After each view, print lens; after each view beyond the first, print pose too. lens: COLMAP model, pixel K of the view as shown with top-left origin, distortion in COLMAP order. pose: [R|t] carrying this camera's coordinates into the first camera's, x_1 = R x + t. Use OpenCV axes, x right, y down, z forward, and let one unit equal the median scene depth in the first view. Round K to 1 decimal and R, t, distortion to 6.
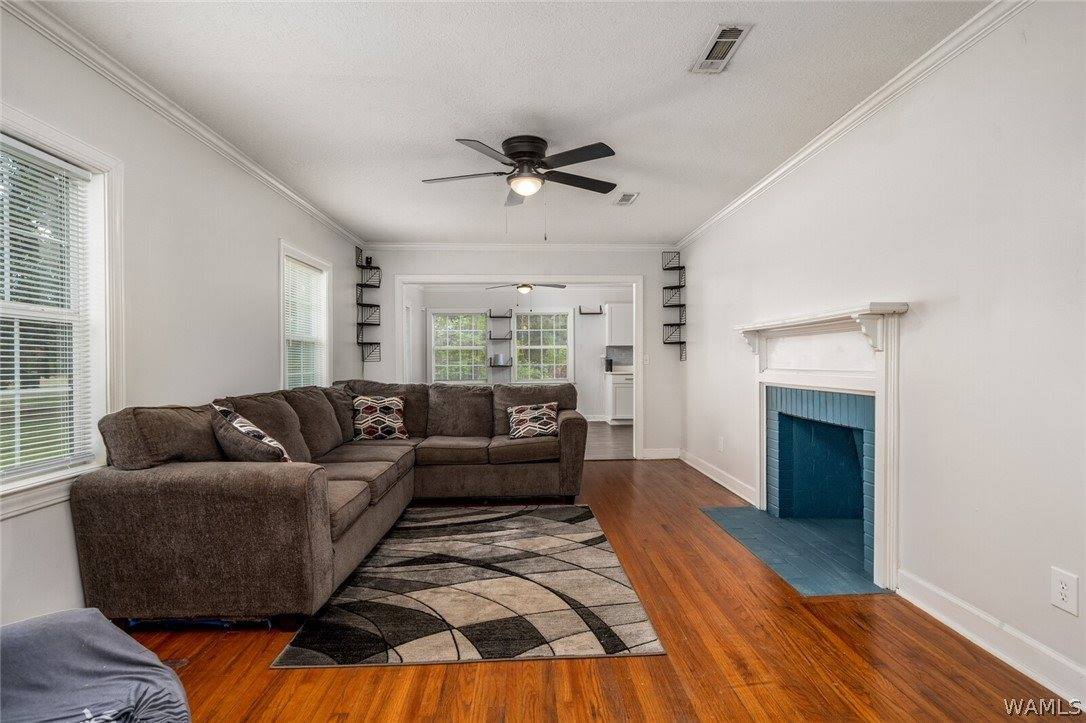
lens RADIAL K [[510.9, 0, 543.0], [0, 510.9, 361.5], [0, 0, 1]] dist [0.000013, 0.000010]
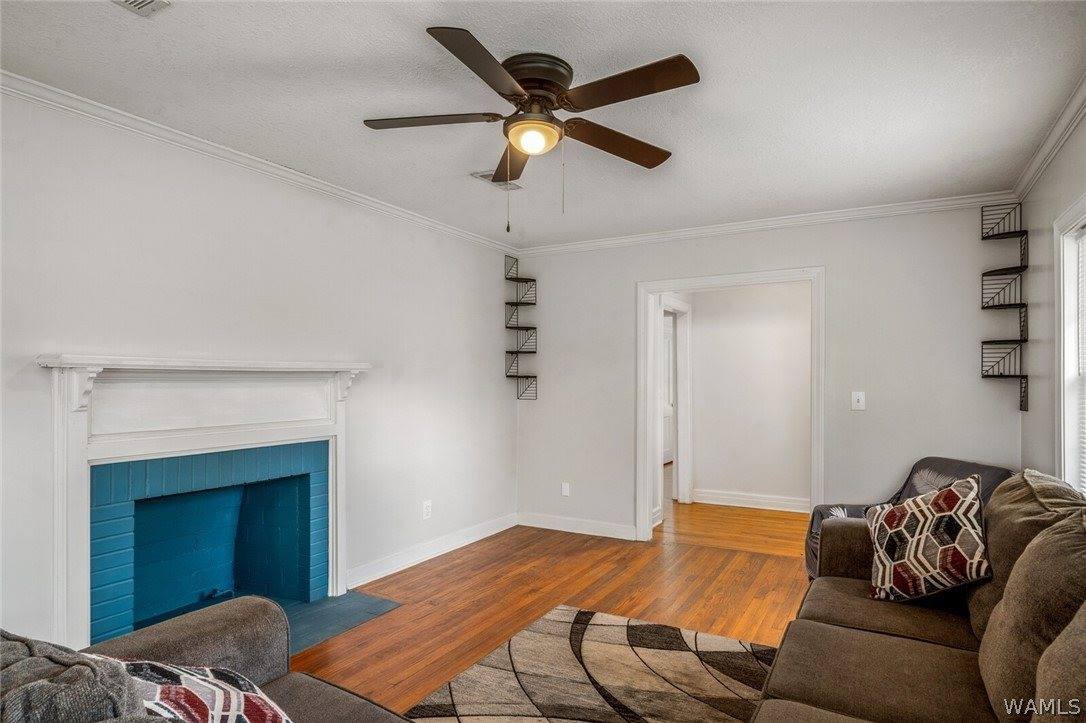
lens RADIAL K [[593.4, 0, 540.9], [0, 593.4, 381.5], [0, 0, 1]] dist [0.000303, 0.000021]
pose [[-0.840046, 0.003604, 0.542503, -0.578958], [0.004496, 0.999990, 0.000319, -0.074894], [-0.542497, 0.002707, -0.840054, 2.186475]]
